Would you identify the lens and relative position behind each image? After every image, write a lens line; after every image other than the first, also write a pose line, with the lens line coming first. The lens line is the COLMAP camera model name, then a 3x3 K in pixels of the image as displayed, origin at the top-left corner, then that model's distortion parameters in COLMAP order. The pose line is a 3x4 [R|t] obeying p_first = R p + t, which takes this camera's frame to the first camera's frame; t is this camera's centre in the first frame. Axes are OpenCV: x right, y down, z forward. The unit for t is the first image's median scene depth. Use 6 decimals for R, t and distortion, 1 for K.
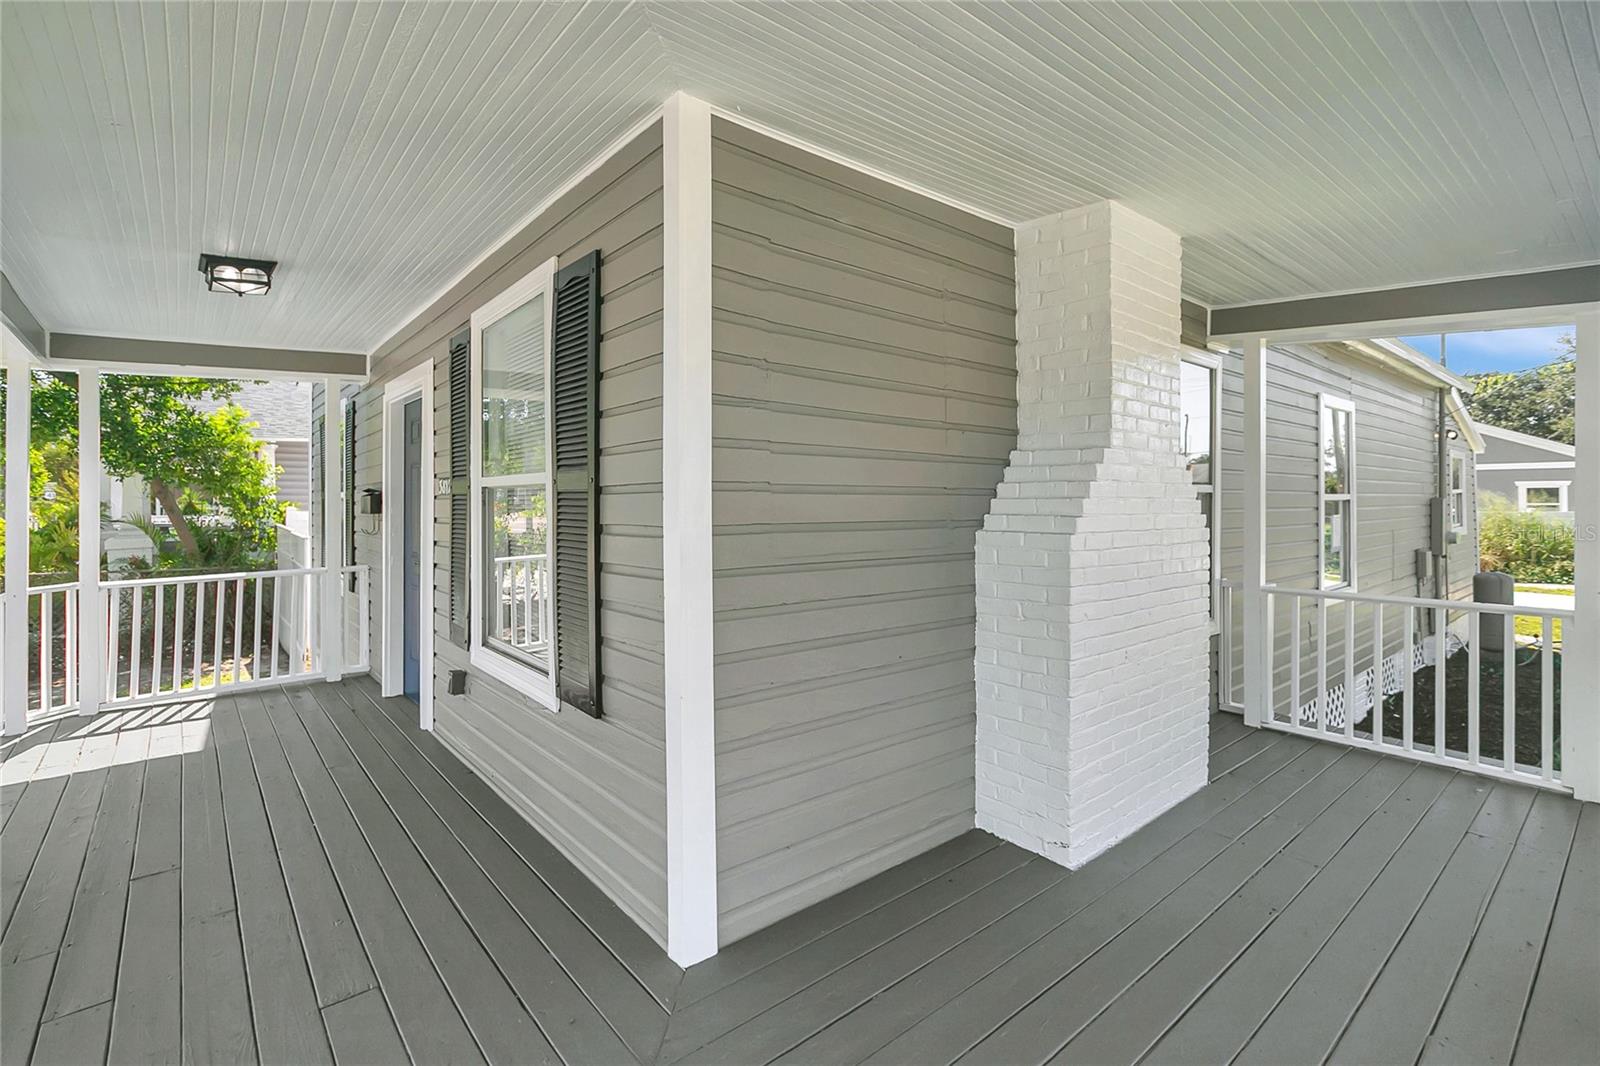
lens RADIAL K [[735.4, 0, 802.9], [0, 735.4, 502.5], [0, 0, 1]] dist [-0.005424, 0.000234]
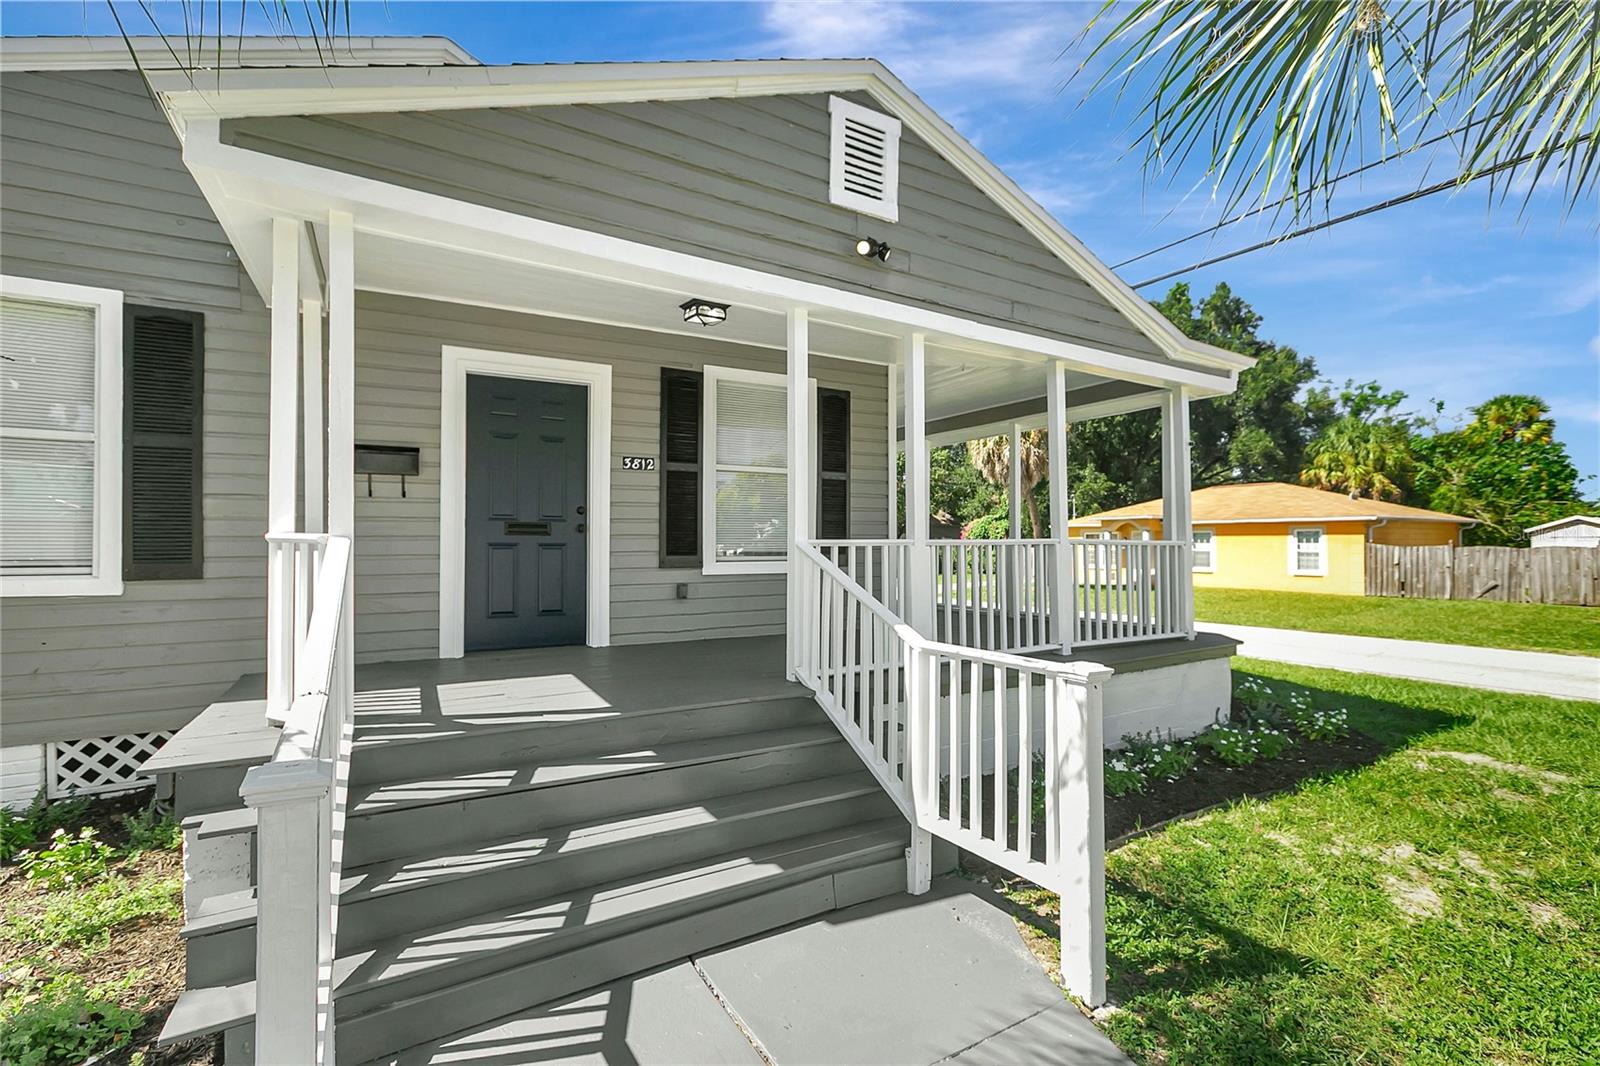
lens RADIAL K [[745.7, 0, 801.2], [0, 745.7, 534.6], [0, 0, 1]] dist [-0.002193, 0.000977]
pose [[0.146253, 0.016328, 0.989113, -2.385654], [-0.000959, 0.999866, -0.016364, 0.177353], [-0.989247, 0.001445, 0.146249, 0.608318]]
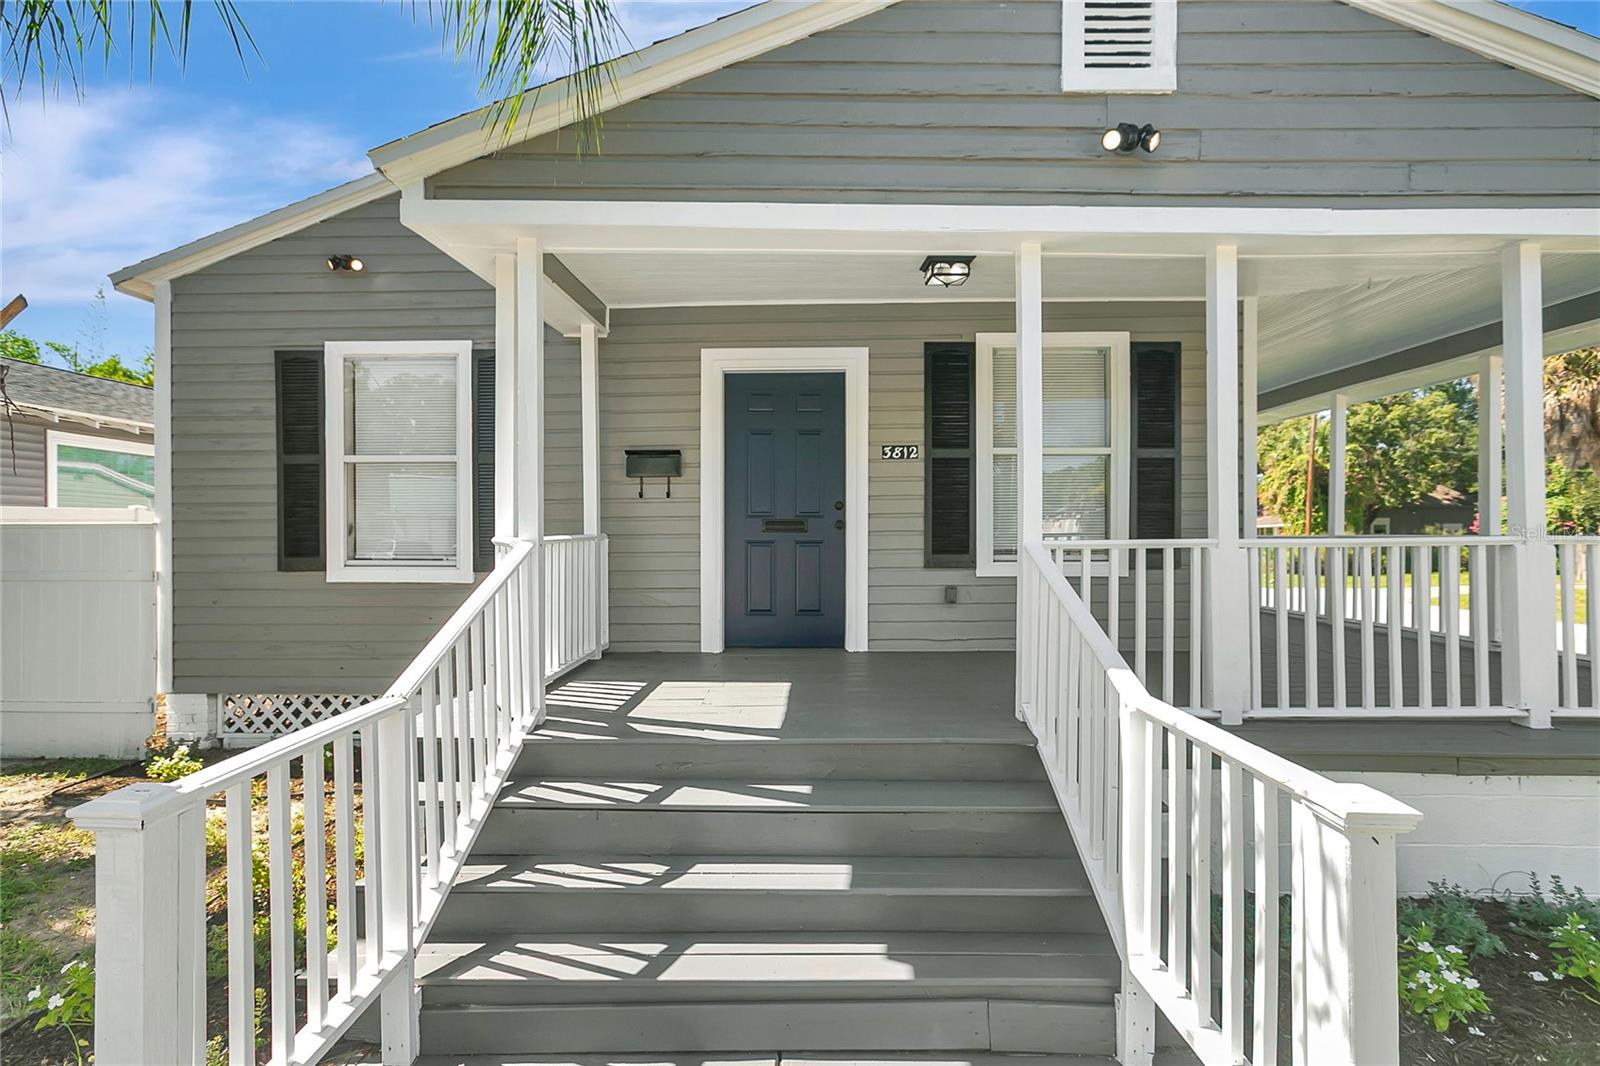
lens RADIAL K [[752.9, 0, 780.3], [0, 752.9, 533.3], [0, 0, 1]] dist [-0.008947, 0.000847]
pose [[0.650484, -0.000733, 0.759519, -2.075142], [0.000539, 1.000000, 0.000504, 0.152454], [-0.759520, 0.000082, 0.650485, 0.383597]]
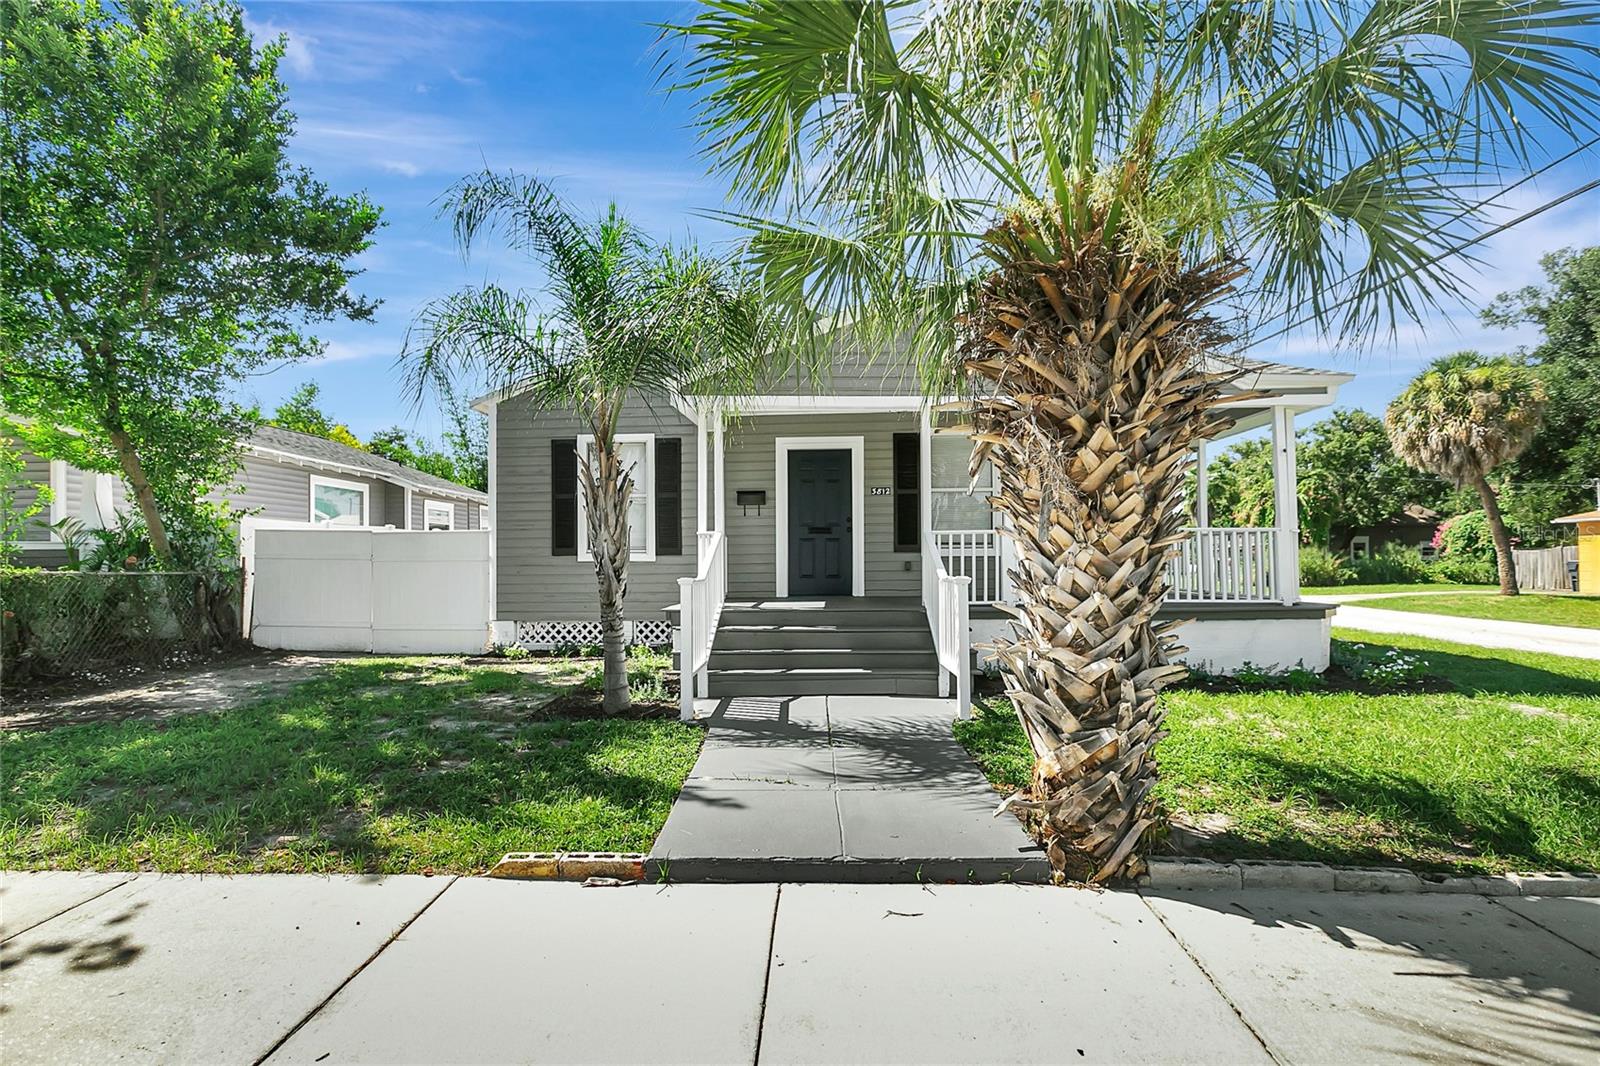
lens RADIAL K [[752.9, 0, 780.3], [0, 752.9, 533.3], [0, 0, 1]] dist [-0.008947, 0.000847]
pose [[0.665243, 0.020091, 0.746357, -3.282397], [0.005077, 0.999493, -0.031431, 0.248614], [-0.746610, 0.024699, 0.664804, -0.522972]]
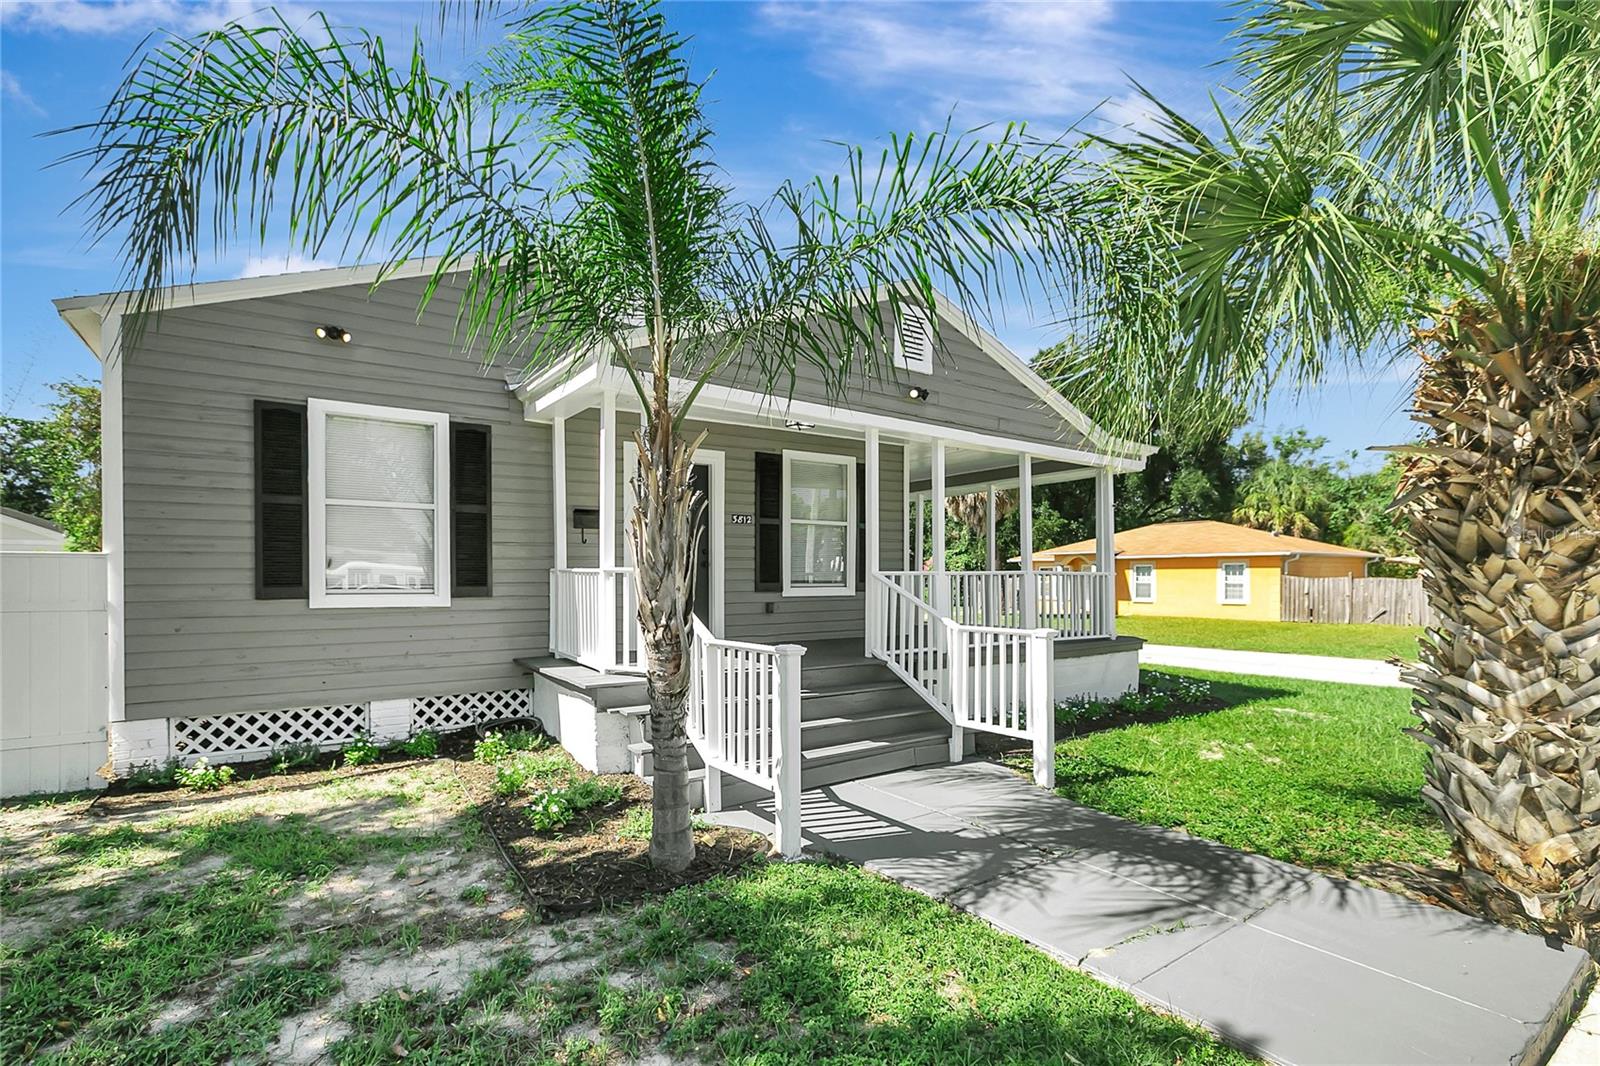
lens RADIAL K [[750.6, 0, 809.1], [0, 750.6, 582.9], [0, 0, 1]] dist [0.000049, 0.000522]
pose [[0.080049, -0.002779, 0.996787, -3.282902], [0.001108, 0.999996, 0.002699, 0.193139], [-0.996790, 0.000888, 0.080052, 0.821592]]
